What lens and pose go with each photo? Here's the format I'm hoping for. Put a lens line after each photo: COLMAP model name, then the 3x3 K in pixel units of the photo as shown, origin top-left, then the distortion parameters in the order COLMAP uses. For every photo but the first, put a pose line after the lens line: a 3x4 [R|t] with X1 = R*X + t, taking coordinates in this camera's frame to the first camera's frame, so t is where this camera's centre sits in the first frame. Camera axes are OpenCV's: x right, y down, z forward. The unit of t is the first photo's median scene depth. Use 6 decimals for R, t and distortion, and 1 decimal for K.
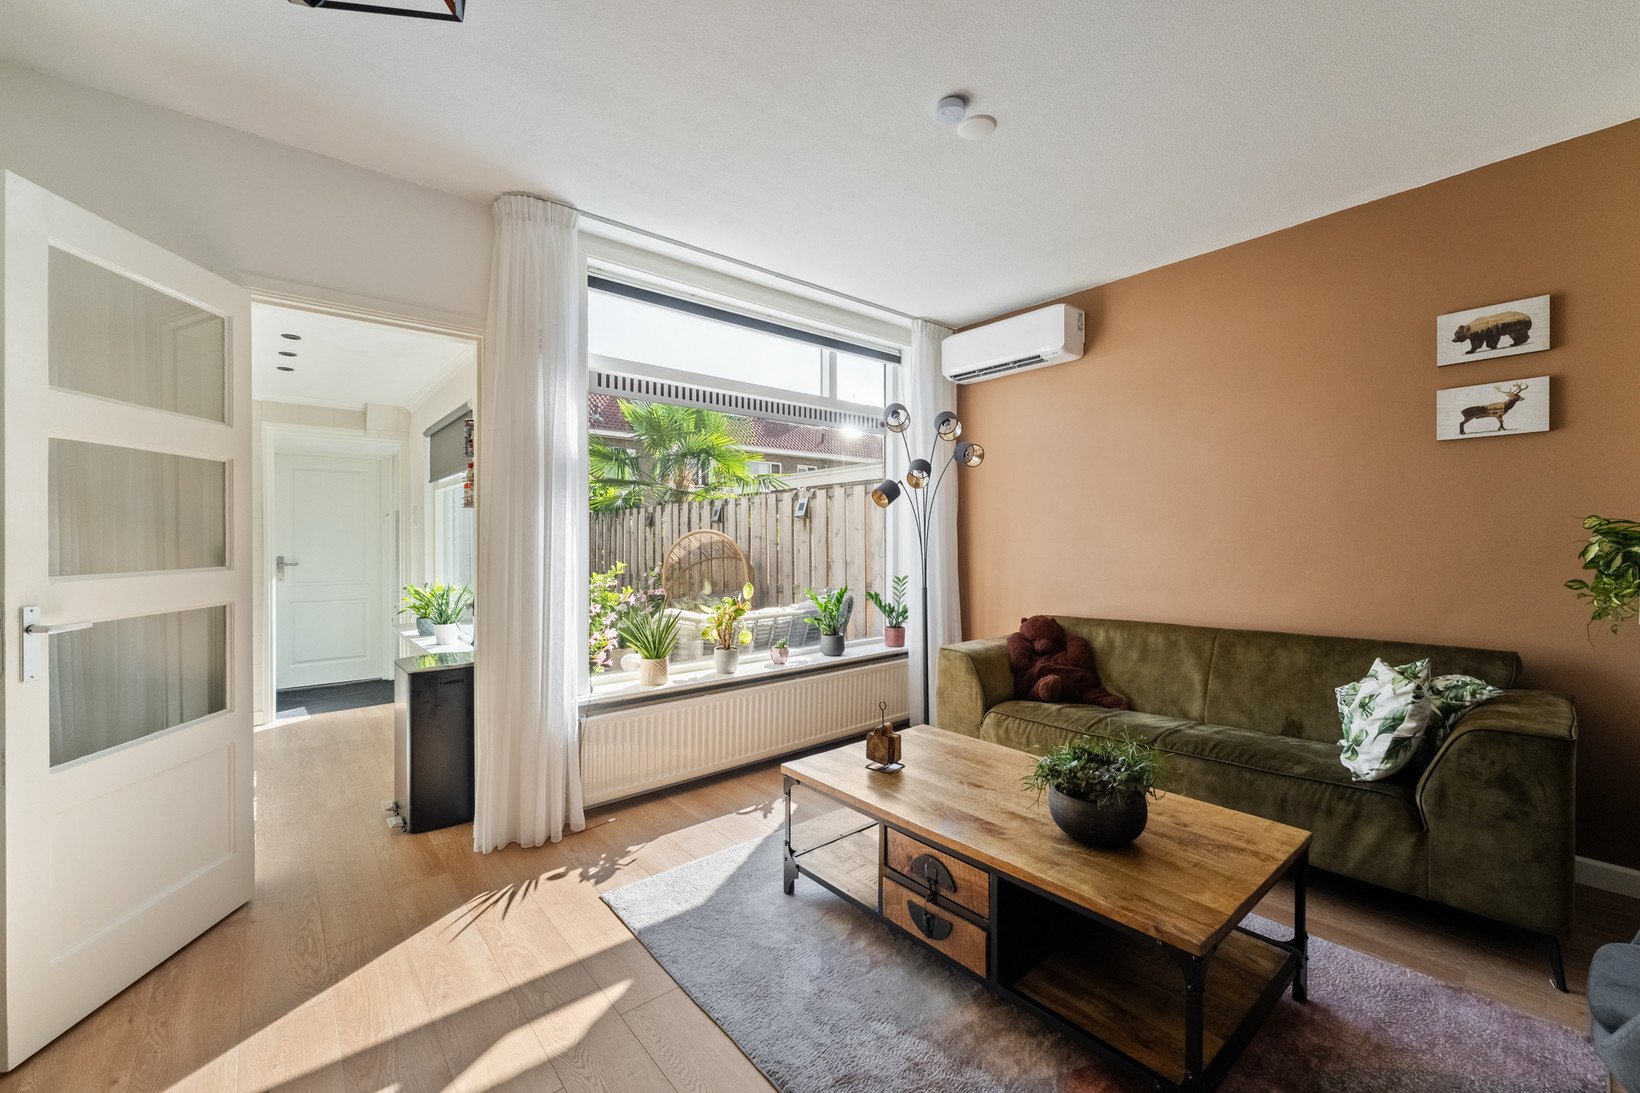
lens RADIAL K [[647.8, 0, 820.0], [0, 647.8, 546.5], [0, 0, 1]] dist [-0.000450, -0.000270]
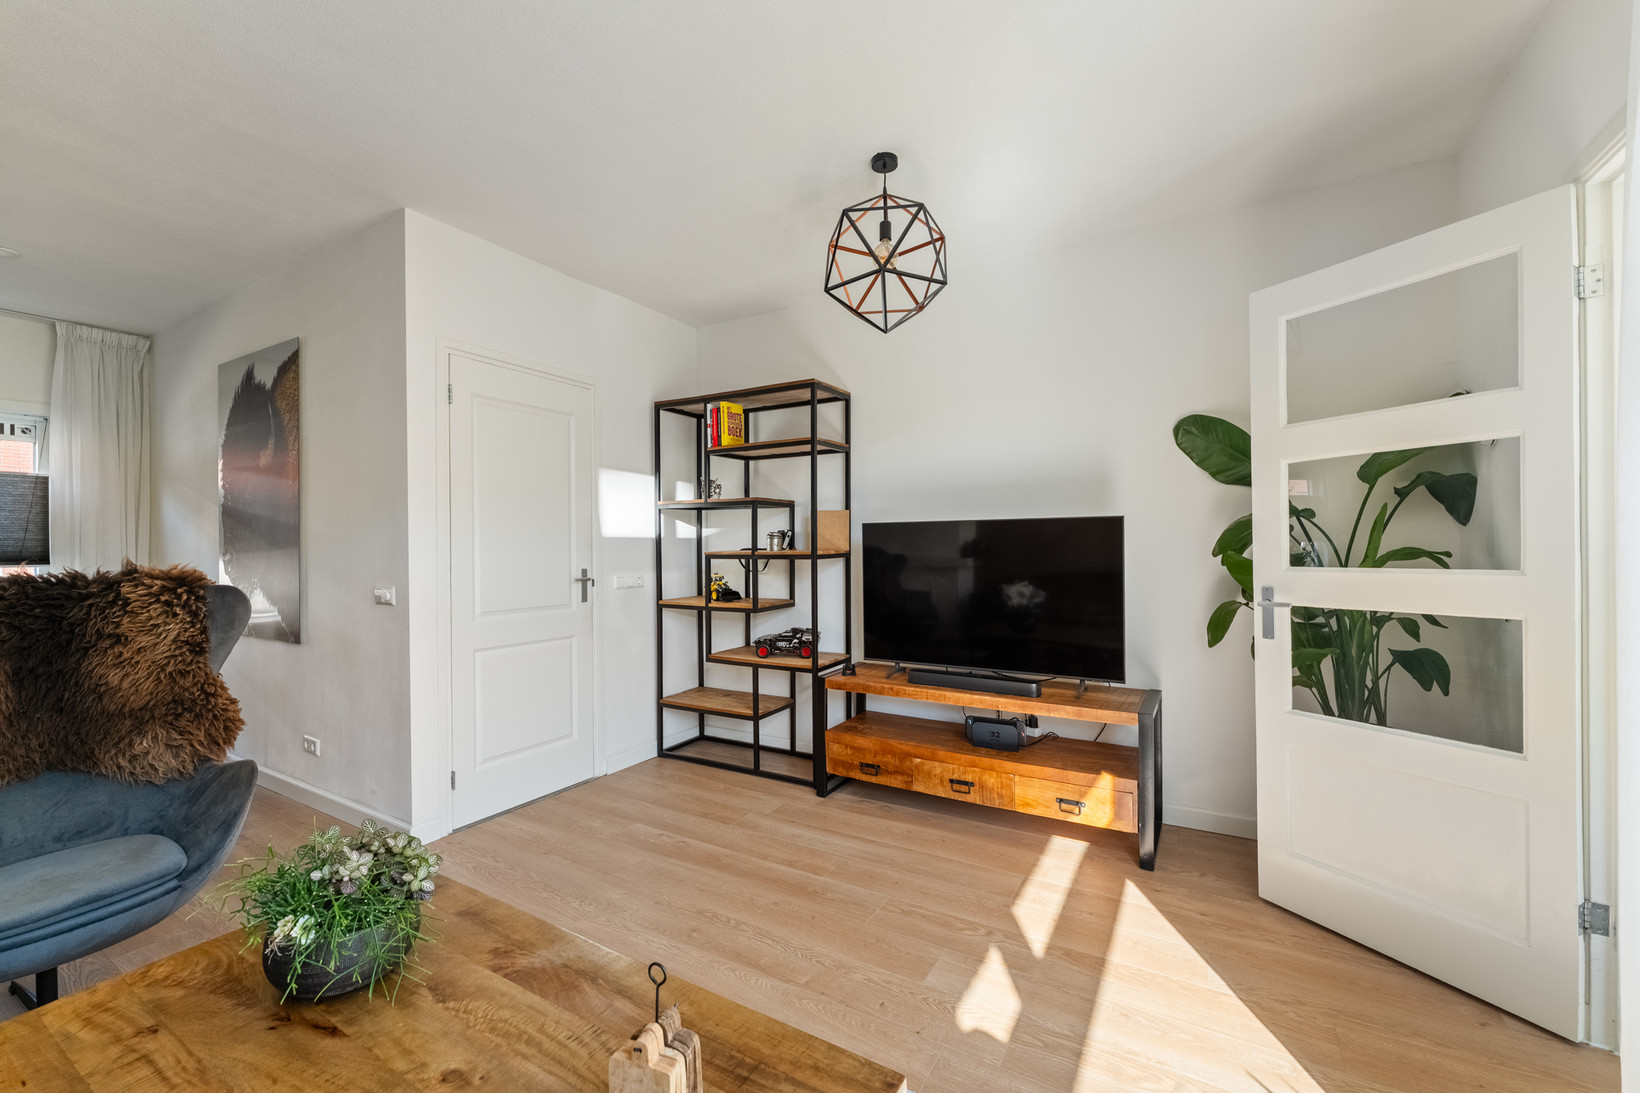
lens RADIAL K [[663.1, 0, 821.5], [0, 663.1, 549.9], [0, 0, 1]] dist [0.001285, -0.002525]
pose [[-0.945628, 0.011247, -0.325057, 0.118739], [0.008469, 0.999915, 0.009958, -0.012987], [0.325141, 0.006664, -0.945642, 1.246859]]
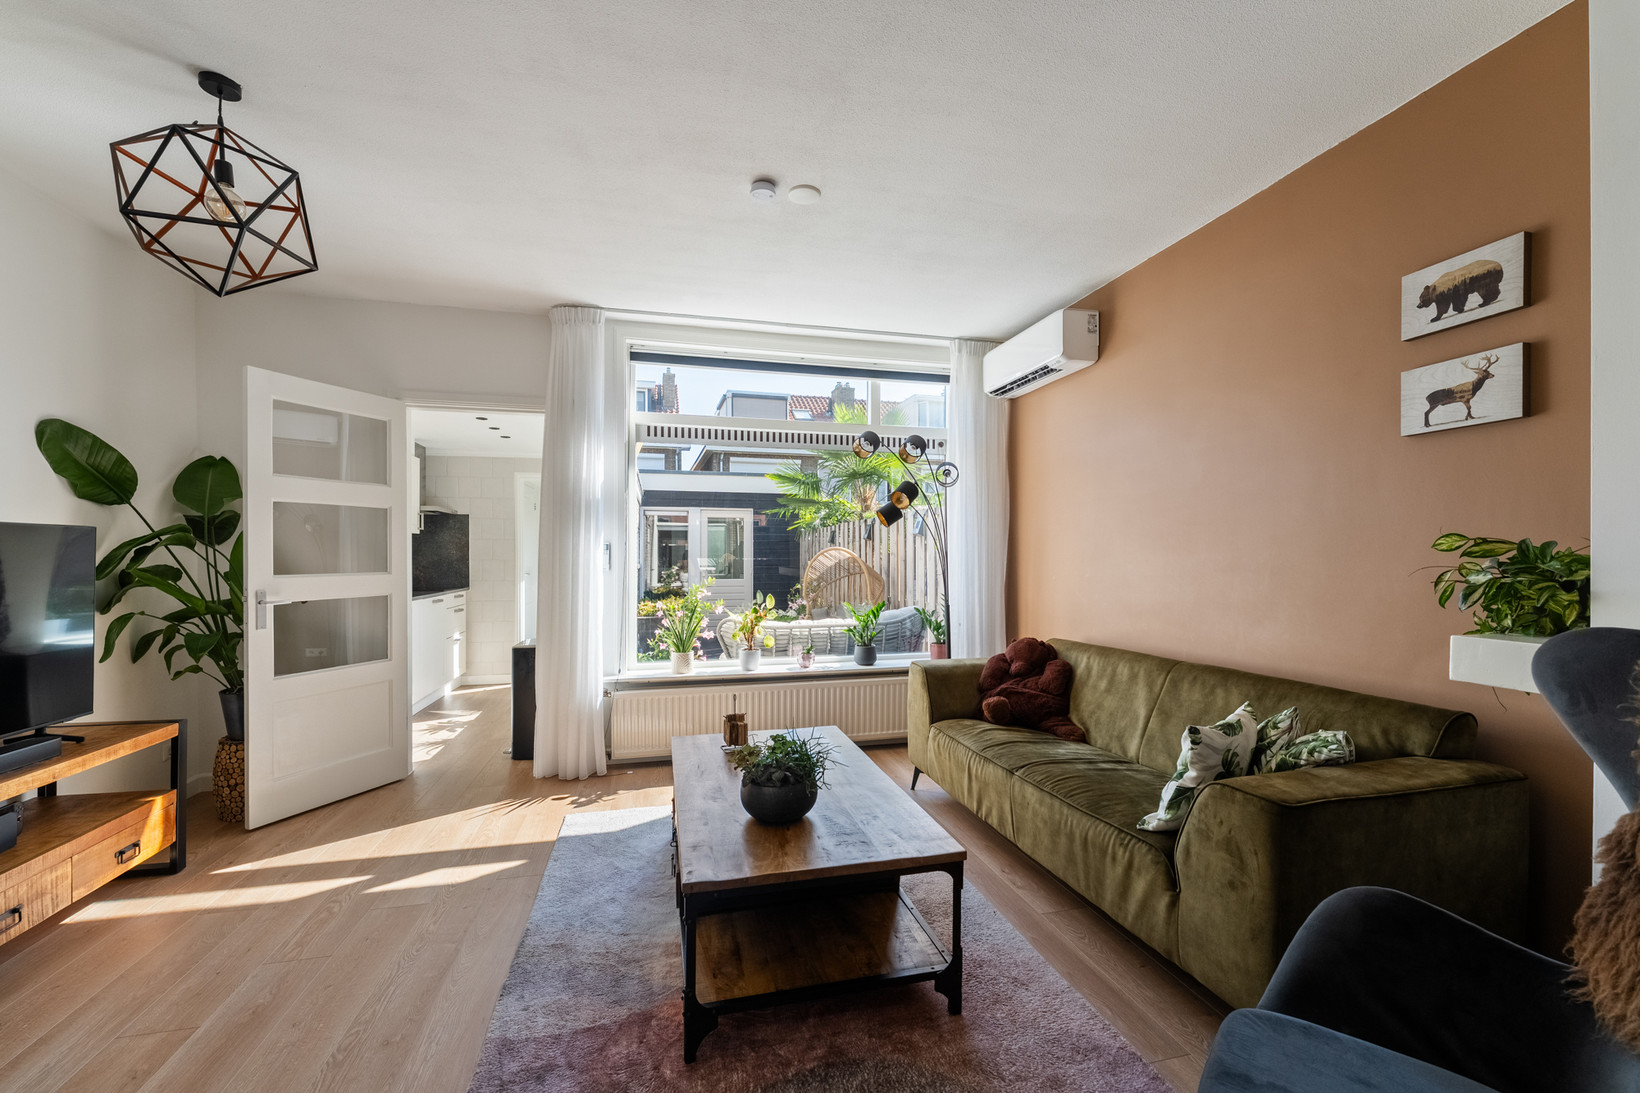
lens RADIAL K [[661.0, 0, 819.6], [0, 661.0, 559.7], [0, 0, 1]] dist [-0.000928, -0.000126]
pose [[0.894822, 0.005707, -0.446387, 0.697913], [-0.005533, 0.999983, 0.001695, -0.012244], [0.446389, 0.000953, 0.894838, -0.026682]]
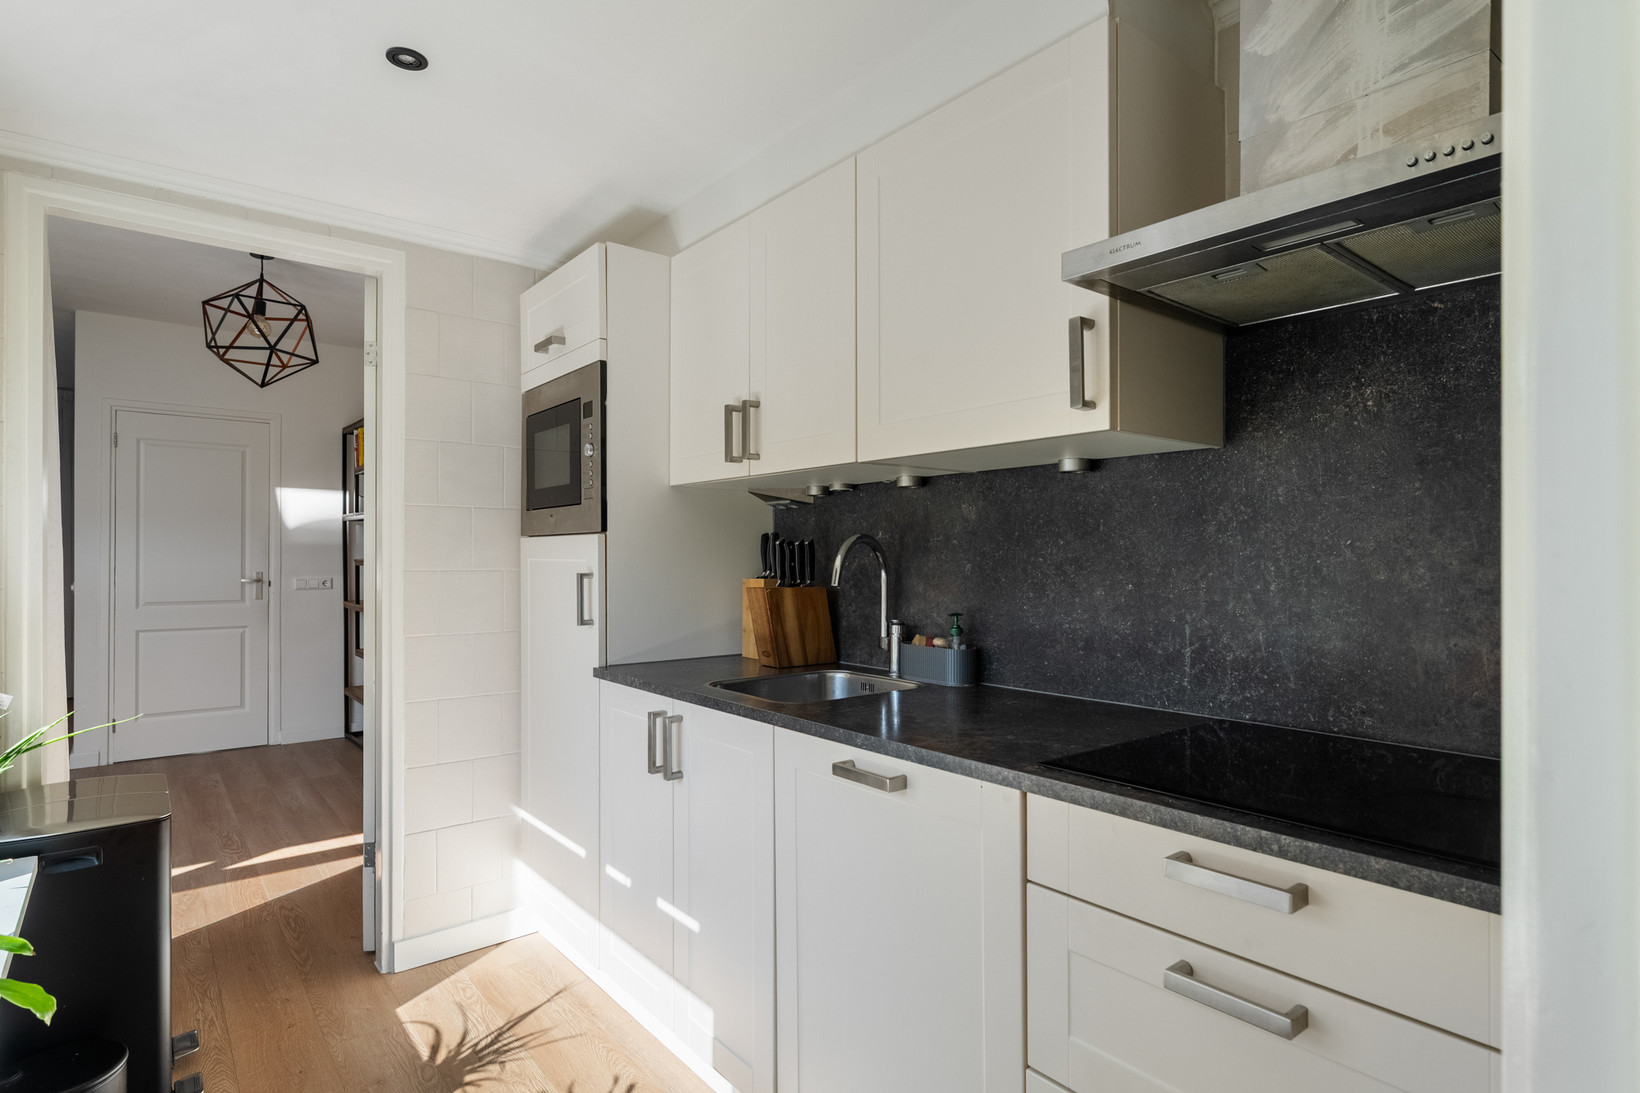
lens RADIAL K [[848.4, 0, 819.3], [0, 848.4, 556.0], [0, 0, 1]] dist [-0.001911, -0.000378]
pose [[-0.999730, 0.000746, 0.023243, -1.361442], [0.000845, 0.999991, 0.004249, -0.011943], [-0.023239, 0.004267, -0.999721, 1.905483]]
